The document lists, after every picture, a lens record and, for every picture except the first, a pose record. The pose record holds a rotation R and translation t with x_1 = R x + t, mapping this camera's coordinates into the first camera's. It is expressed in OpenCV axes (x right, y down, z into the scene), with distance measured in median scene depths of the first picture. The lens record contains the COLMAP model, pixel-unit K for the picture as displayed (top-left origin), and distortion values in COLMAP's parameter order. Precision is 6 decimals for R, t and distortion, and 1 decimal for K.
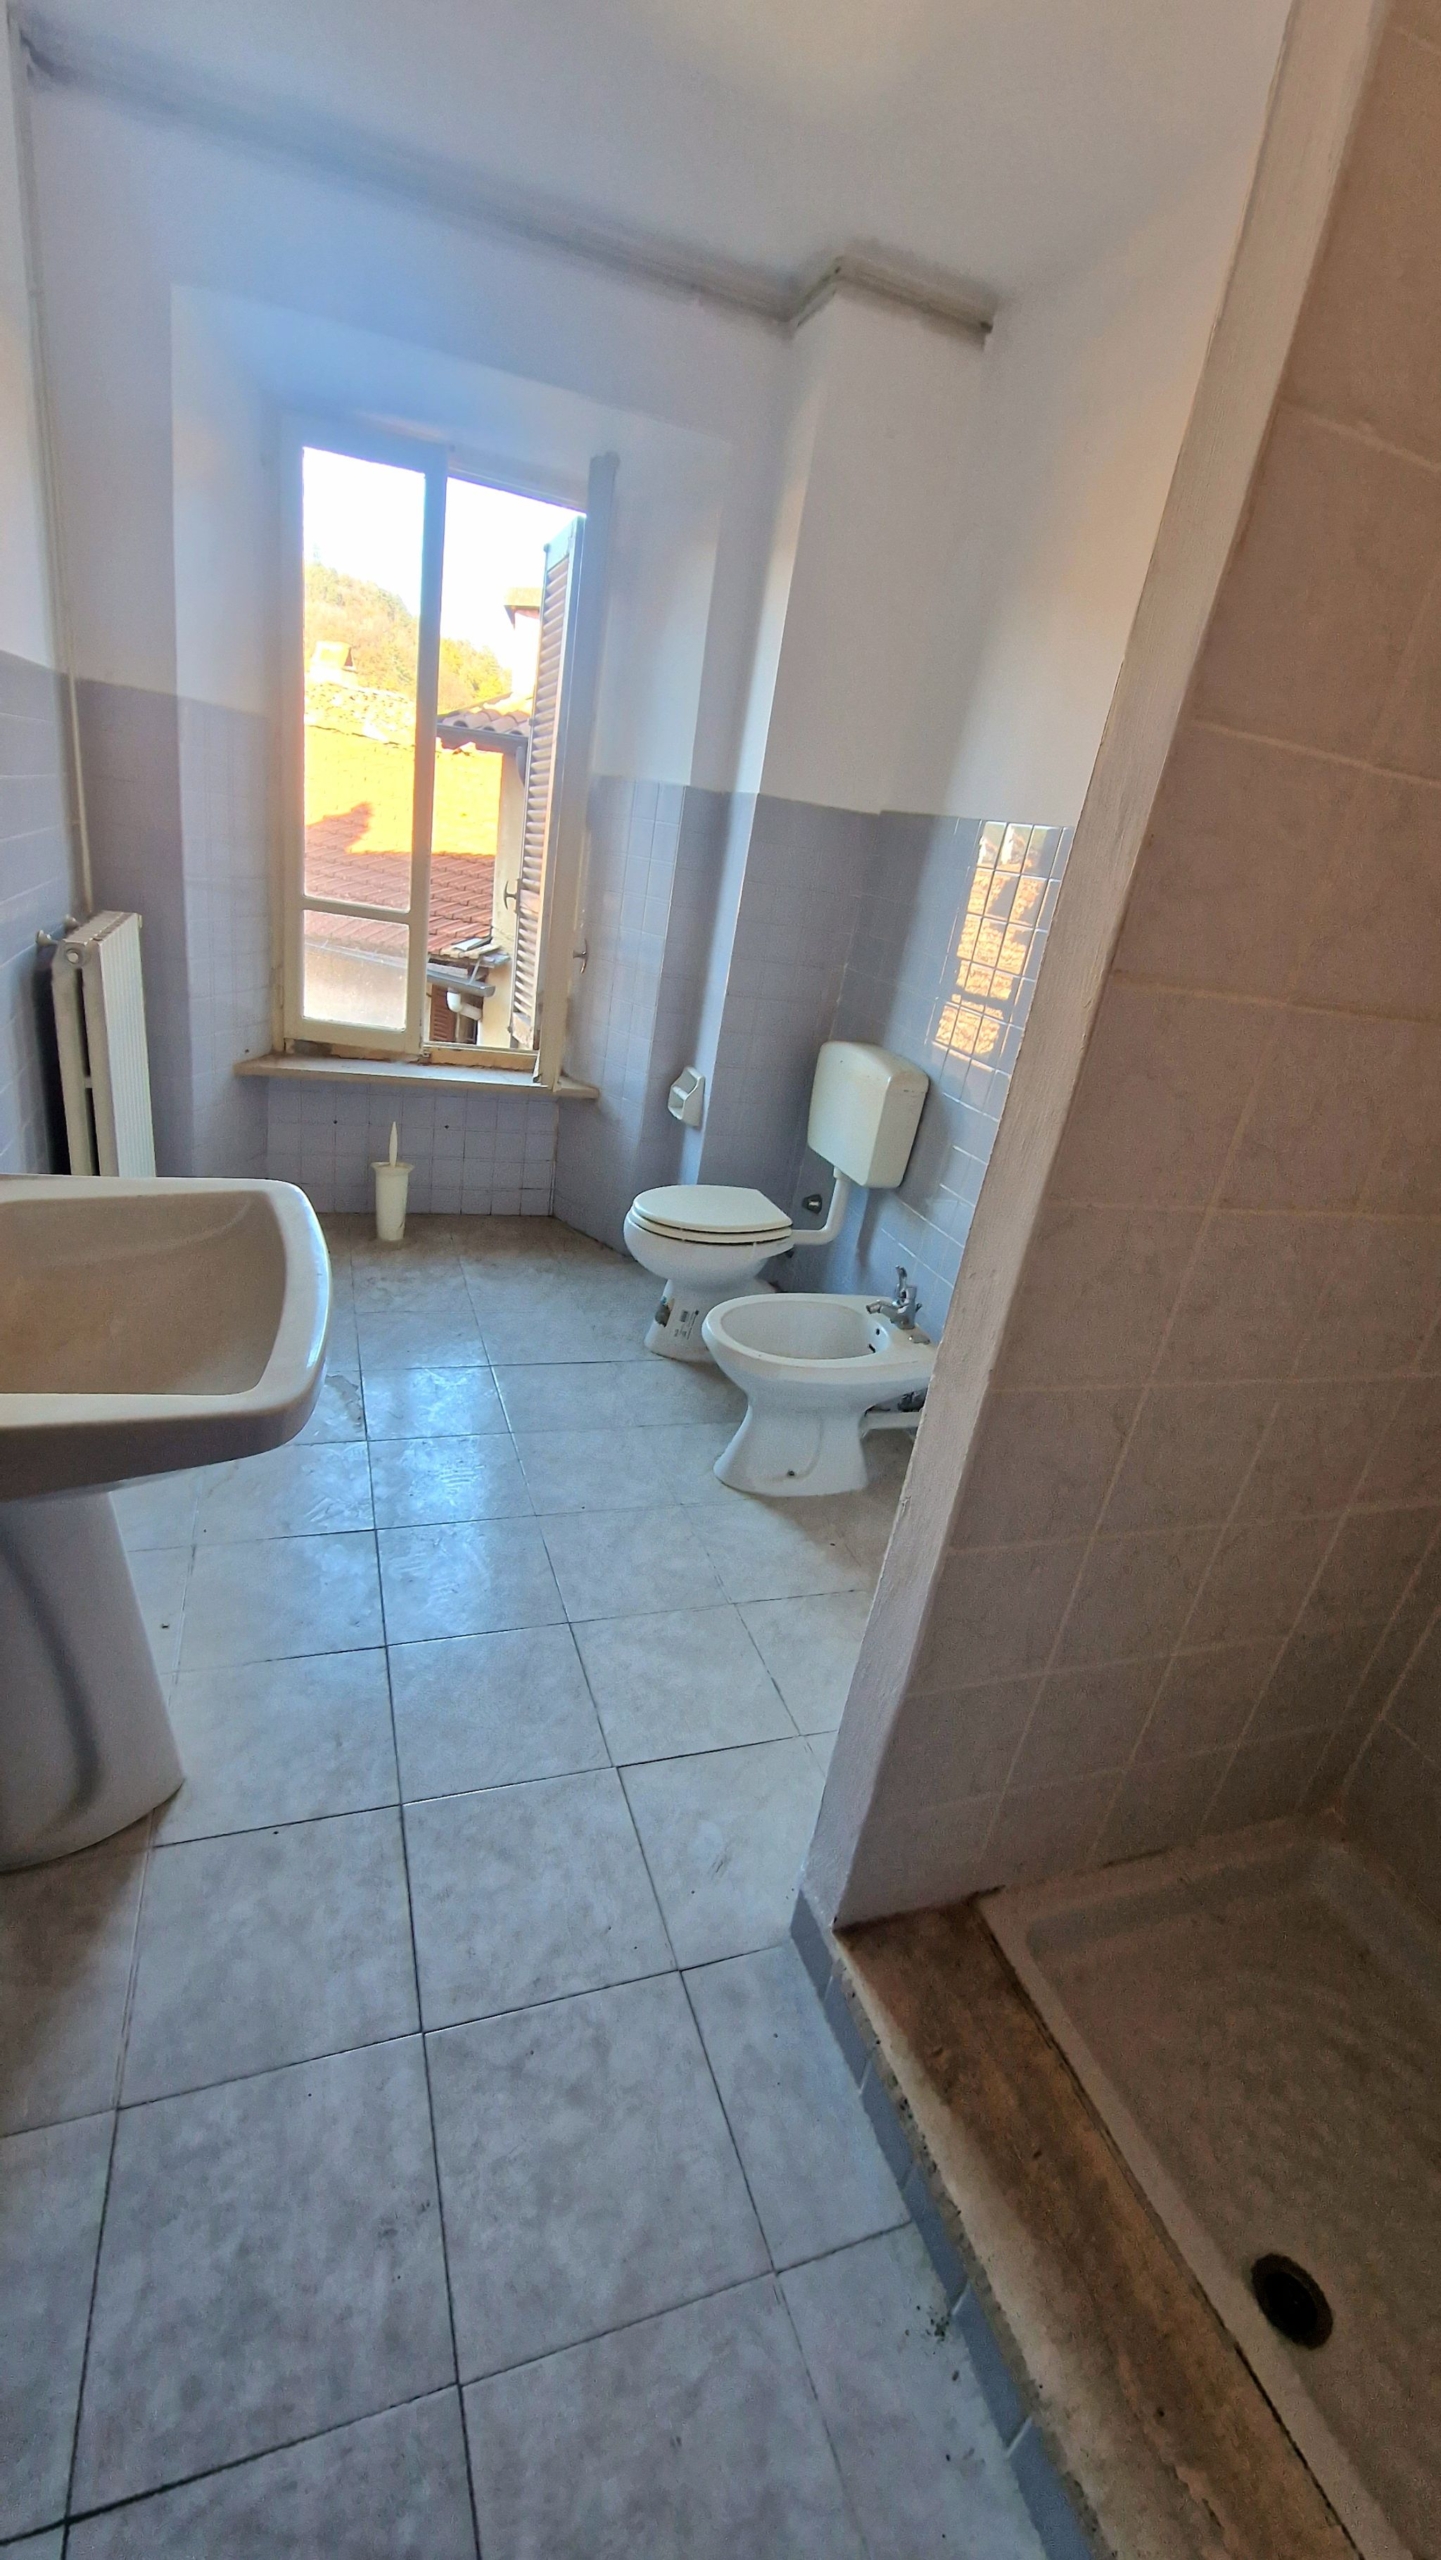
lens RADIAL K [[1045.8, 0, 701.0], [0, 1045.8, 1278.3], [0, 0, 1]] dist [0.004775, -0.006467]
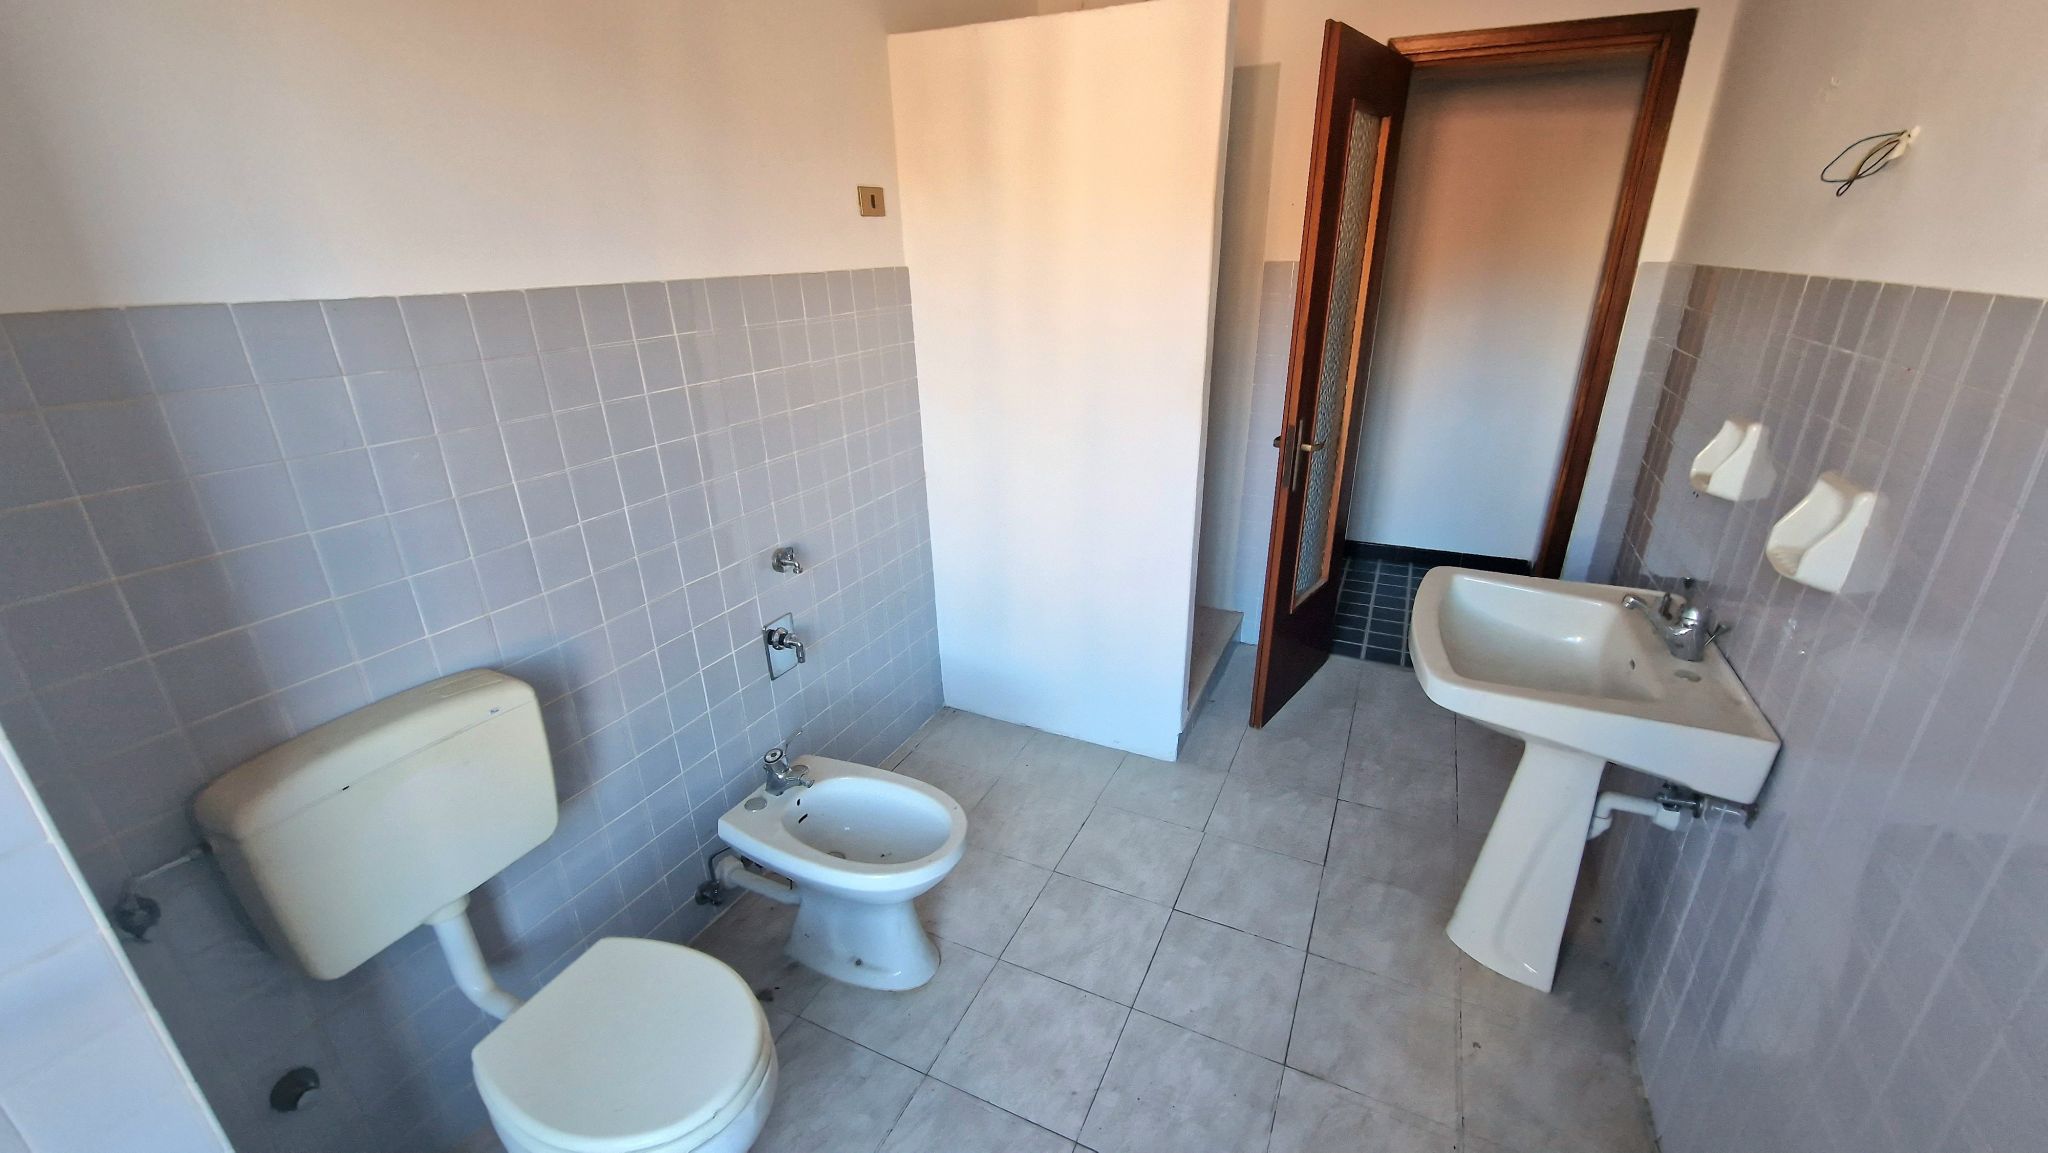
lens RADIAL K [[828.5, 0, 1028.8], [0, 828.5, 586.2], [0, 0, 1]] dist [0.010489, -0.000144]
pose [[-0.713614, -0.386420, 0.584324, -0.364888], [0.192483, 0.693847, 0.693921, -0.586903], [-0.673577, 0.607664, -0.420760, 1.043577]]
